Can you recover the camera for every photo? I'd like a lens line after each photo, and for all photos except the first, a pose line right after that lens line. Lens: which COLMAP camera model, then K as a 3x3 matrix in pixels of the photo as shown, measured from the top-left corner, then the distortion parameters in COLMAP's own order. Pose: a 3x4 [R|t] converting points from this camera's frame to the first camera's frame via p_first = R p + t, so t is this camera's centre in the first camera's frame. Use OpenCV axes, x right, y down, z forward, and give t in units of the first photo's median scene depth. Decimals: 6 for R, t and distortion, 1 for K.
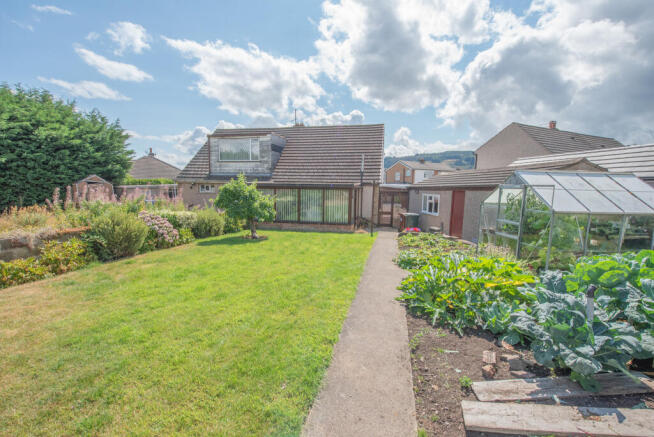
lens RADIAL K [[285.3, 0, 327.7], [0, 285.3, 218.2], [0, 0, 1]] dist [-0.000507, 0.000106]
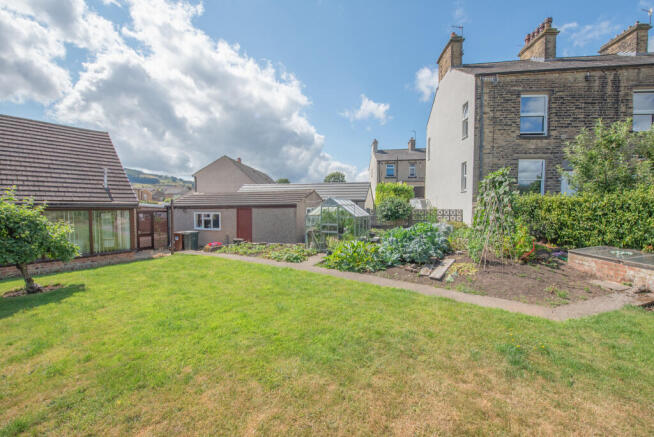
lens RADIAL K [[273.4, 0, 327.4], [0, 273.4, 218.9], [0, 0, 1]] dist [0.000172, -0.000002]
pose [[0.404008, -0.052786, 0.913231, -0.422011], [0.106339, 0.994275, 0.010427, -0.018927], [-0.908553, 0.092900, 0.407309, 0.134560]]
